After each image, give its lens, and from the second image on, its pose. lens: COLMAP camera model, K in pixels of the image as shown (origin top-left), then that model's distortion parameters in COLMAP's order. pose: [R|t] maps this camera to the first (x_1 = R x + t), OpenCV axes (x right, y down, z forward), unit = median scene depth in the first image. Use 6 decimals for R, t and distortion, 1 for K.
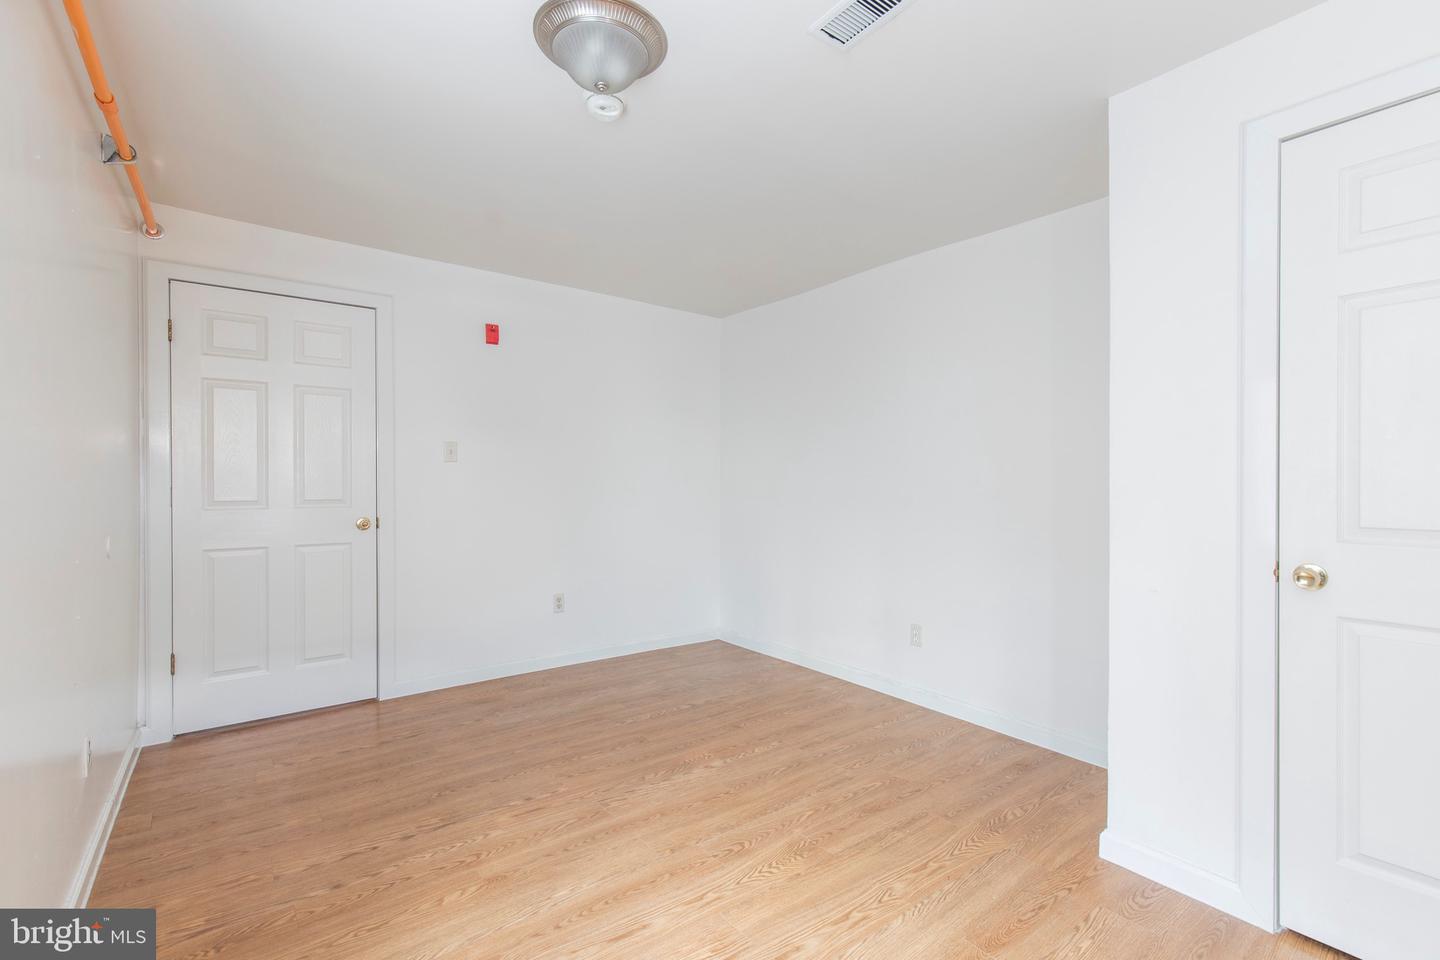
lens RADIAL K [[659.0, 0, 727.9], [0, 659.0, 484.3], [0, 0, 1]] dist [0.012451, 0.000138]
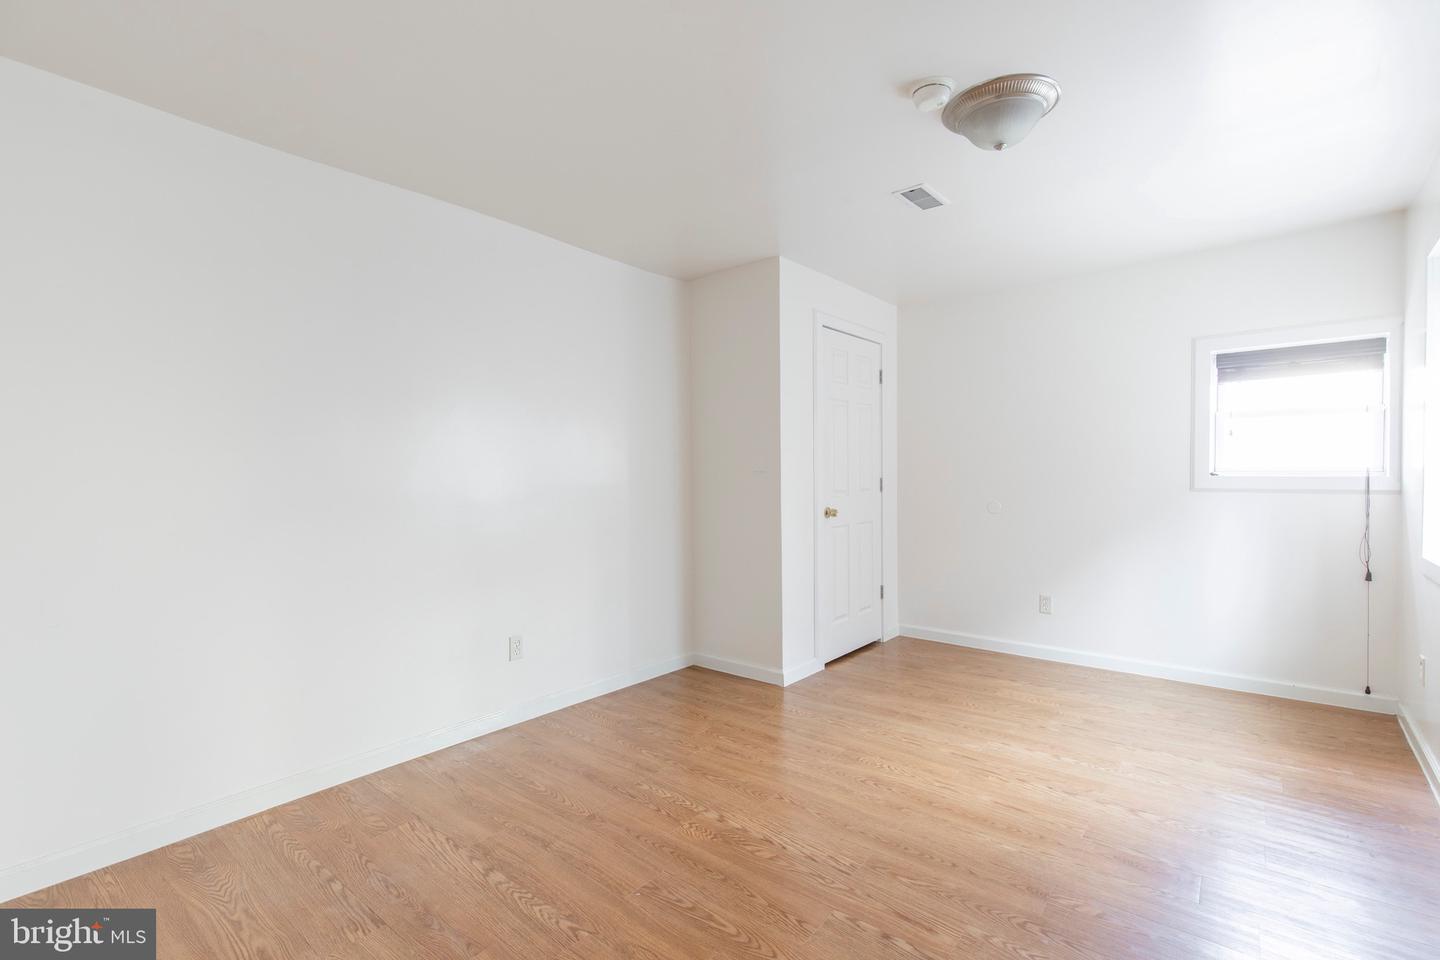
lens RADIAL K [[644.2, 0, 720.0], [0, 644.2, 480.0], [0, 0, 1]] dist [0.001288, -0.000115]
pose [[-0.217865, -0.010265, 0.975925, -0.892878], [0.019884, 0.999690, 0.014954, -0.016720], [-0.975776, 0.022663, -0.217594, 1.268779]]
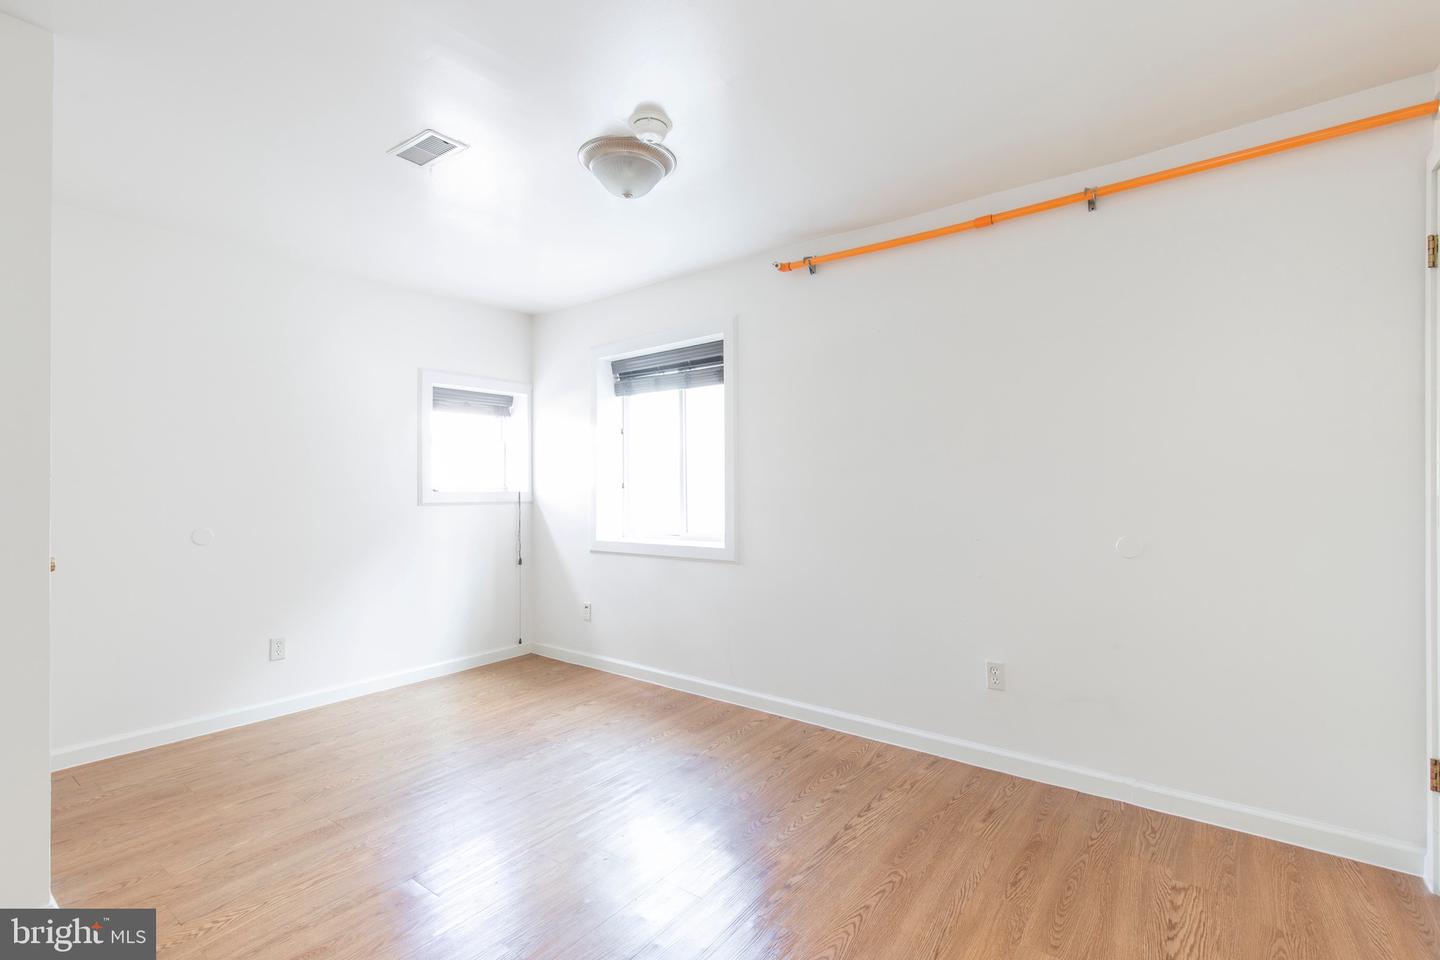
lens RADIAL K [[659.0, 0, 727.9], [0, 659.0, 484.3], [0, 0, 1]] dist [0.012451, 0.000138]
pose [[-0.962240, 0.000905, -0.272201, -0.016188], [-0.000438, 0.999988, 0.004871, -0.010516], [0.272202, 0.004806, -0.962228, 1.691644]]
